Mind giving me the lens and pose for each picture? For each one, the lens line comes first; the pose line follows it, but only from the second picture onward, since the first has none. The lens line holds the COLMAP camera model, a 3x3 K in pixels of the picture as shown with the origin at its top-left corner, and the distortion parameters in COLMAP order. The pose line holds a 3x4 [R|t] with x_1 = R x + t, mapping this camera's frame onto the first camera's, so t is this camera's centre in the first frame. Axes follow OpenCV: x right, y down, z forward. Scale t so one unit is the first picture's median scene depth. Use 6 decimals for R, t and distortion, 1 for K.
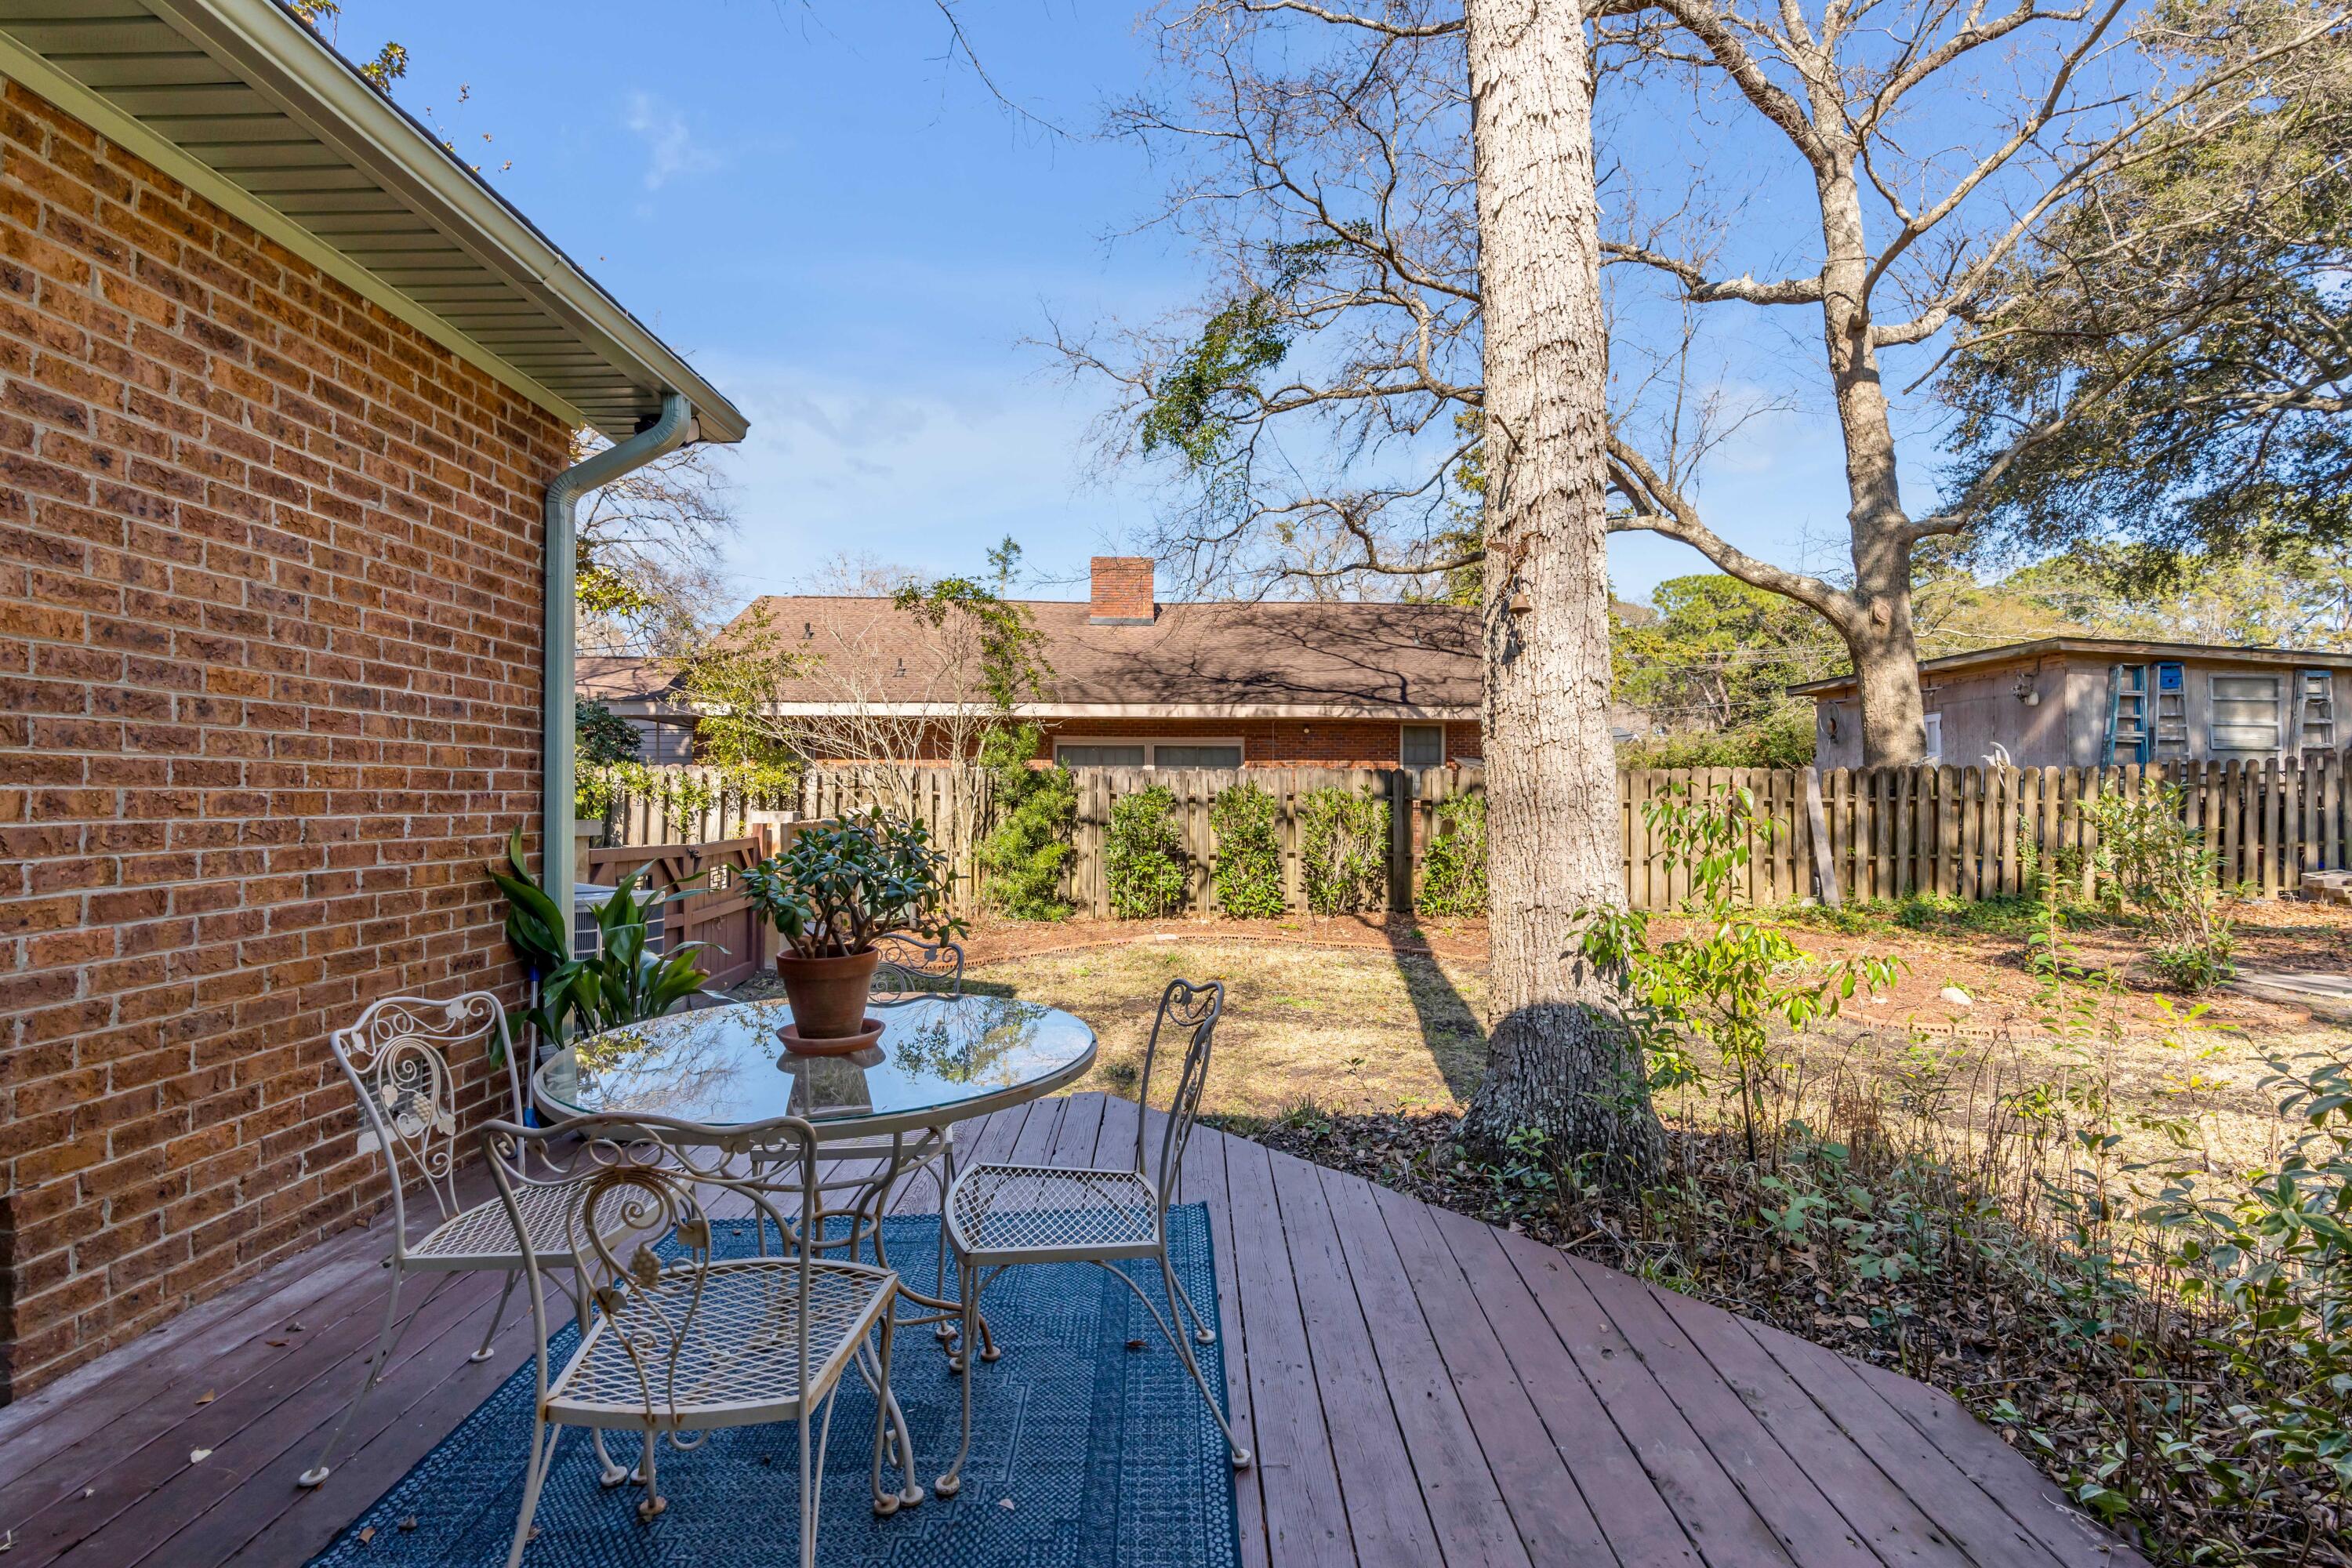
lens RADIAL K [[1056.3, 0, 1181.4], [0, 1056.3, 790.7], [0, 0, 1]] dist [-0.006373, 0.000037]
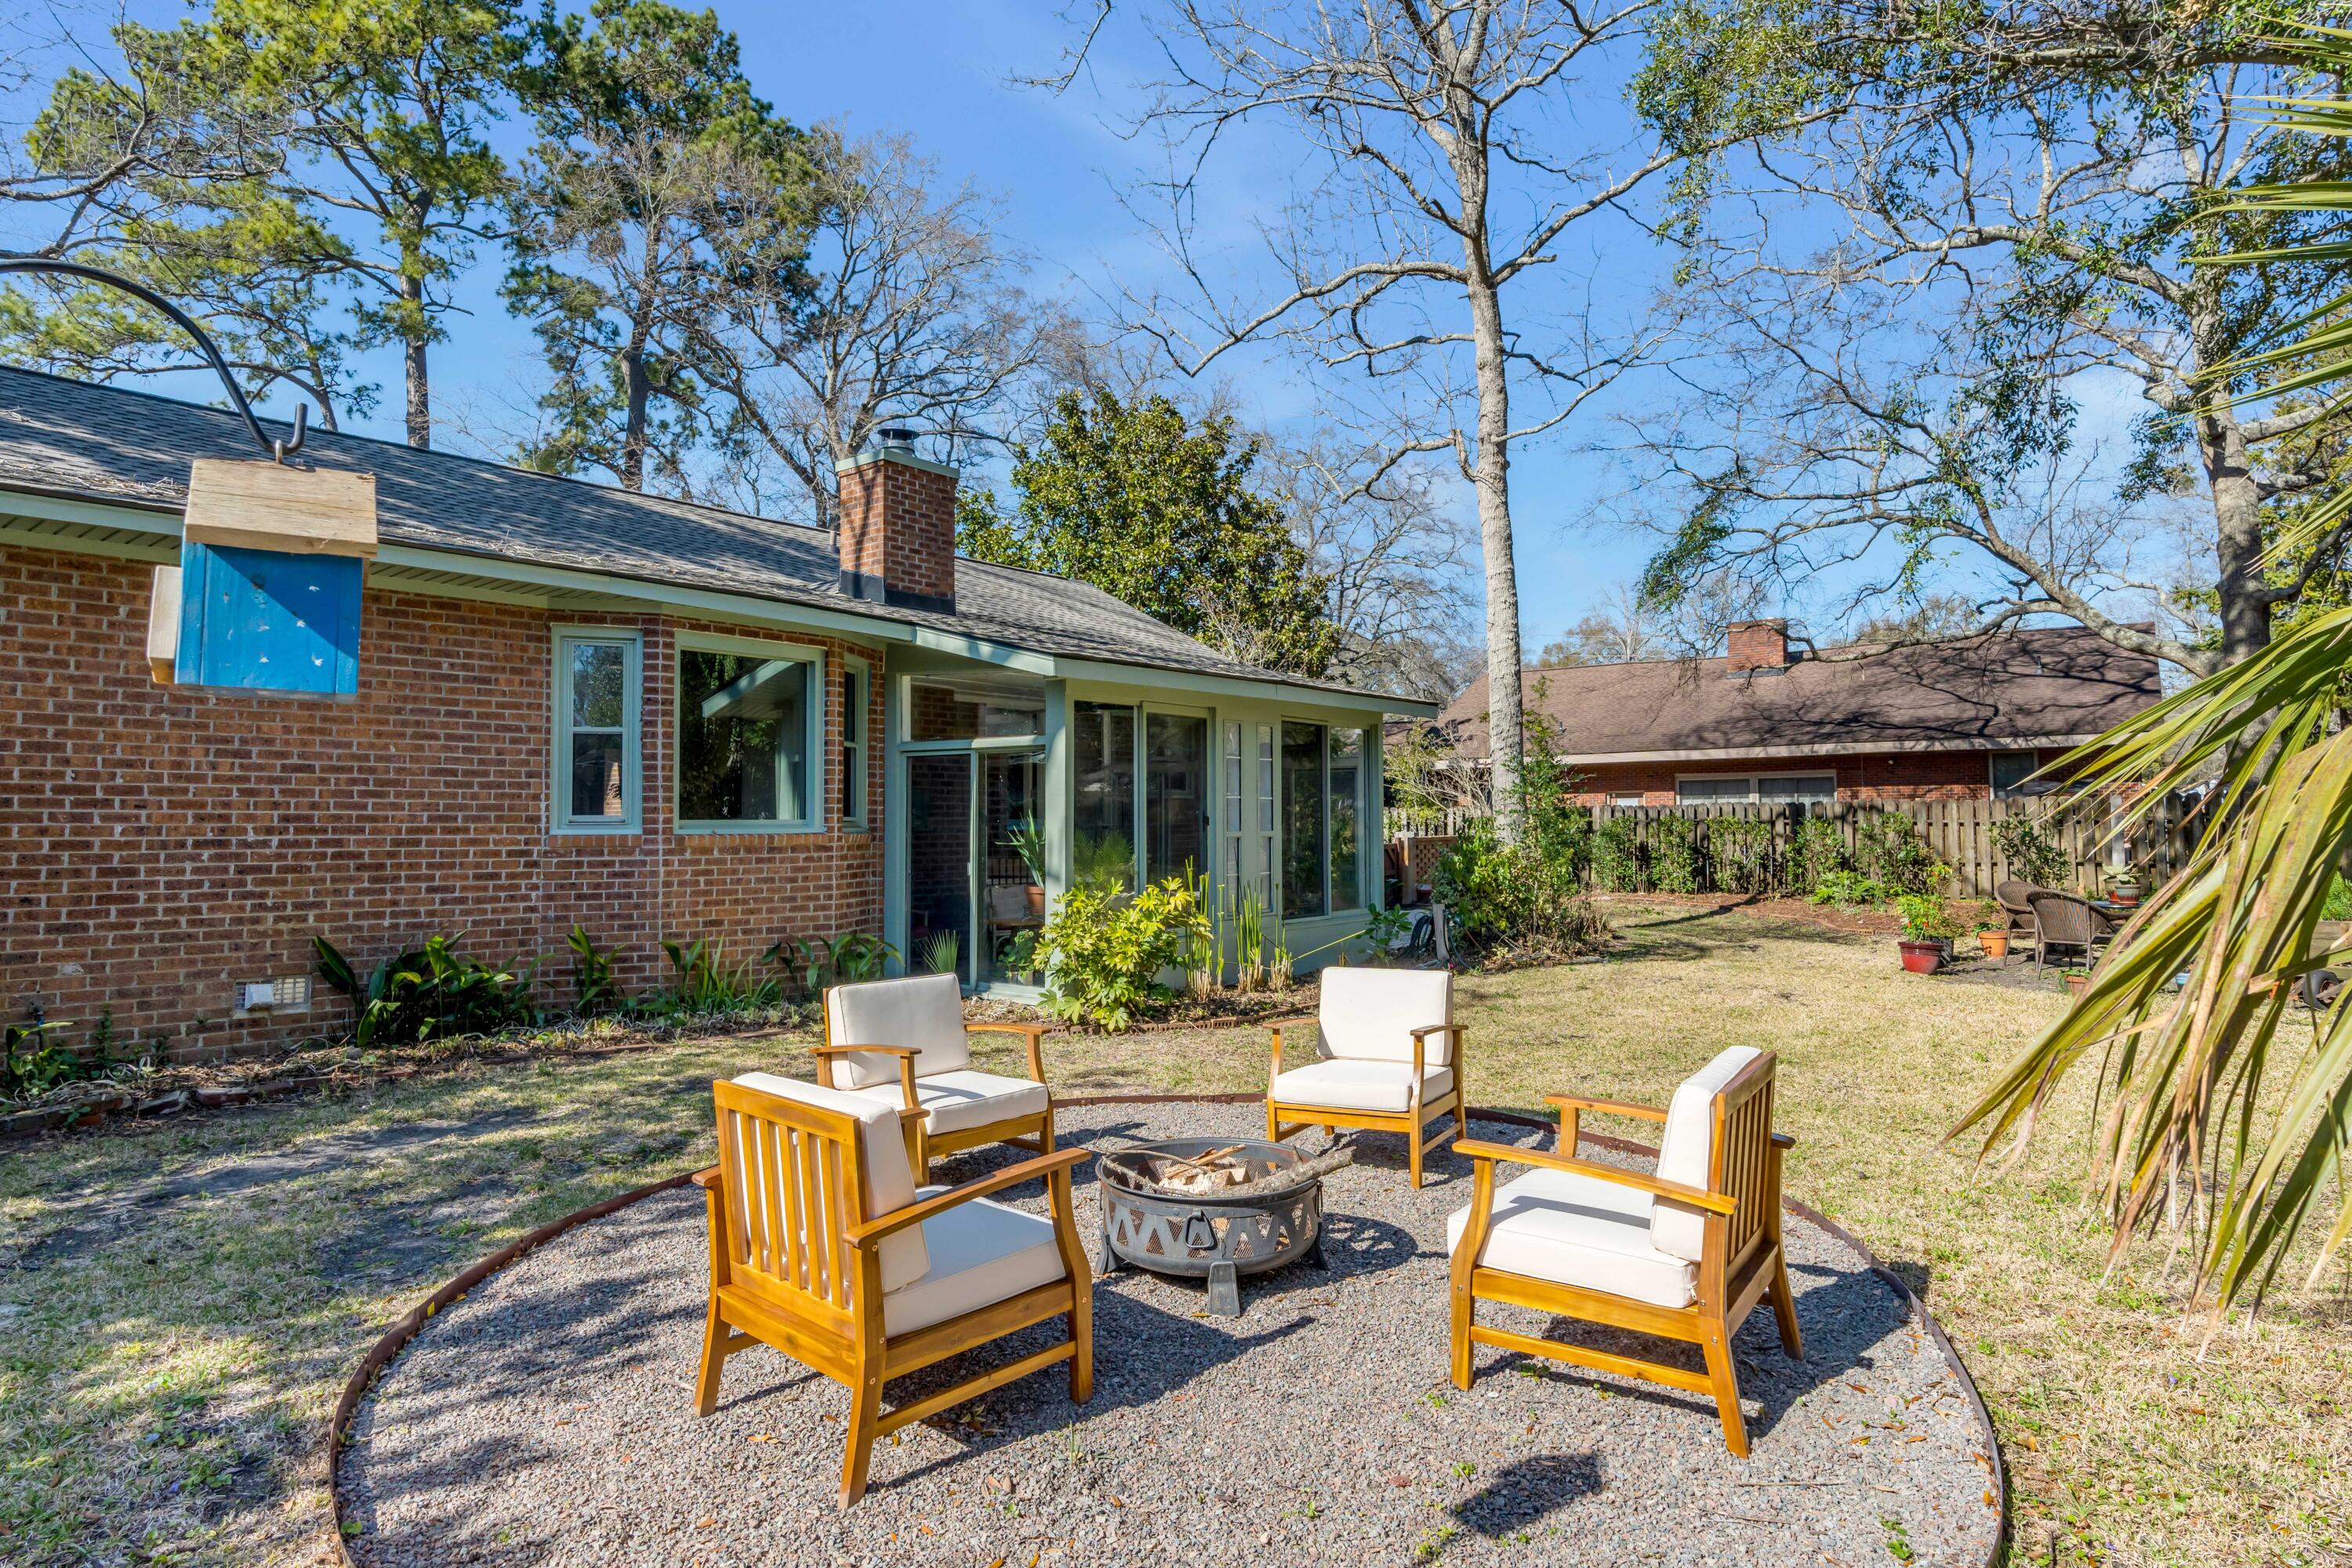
lens RADIAL K [[1186.7, 0, 1177.1], [0, 1186.7, 789.7], [0, 0, 1]] dist [-0.004195, 0.000034]
pose [[0.742028, -0.026968, -0.669827, 0.421680], [0.016280, 0.999621, -0.022211, -0.009116], [0.670172, 0.005576, 0.742185, -0.543162]]
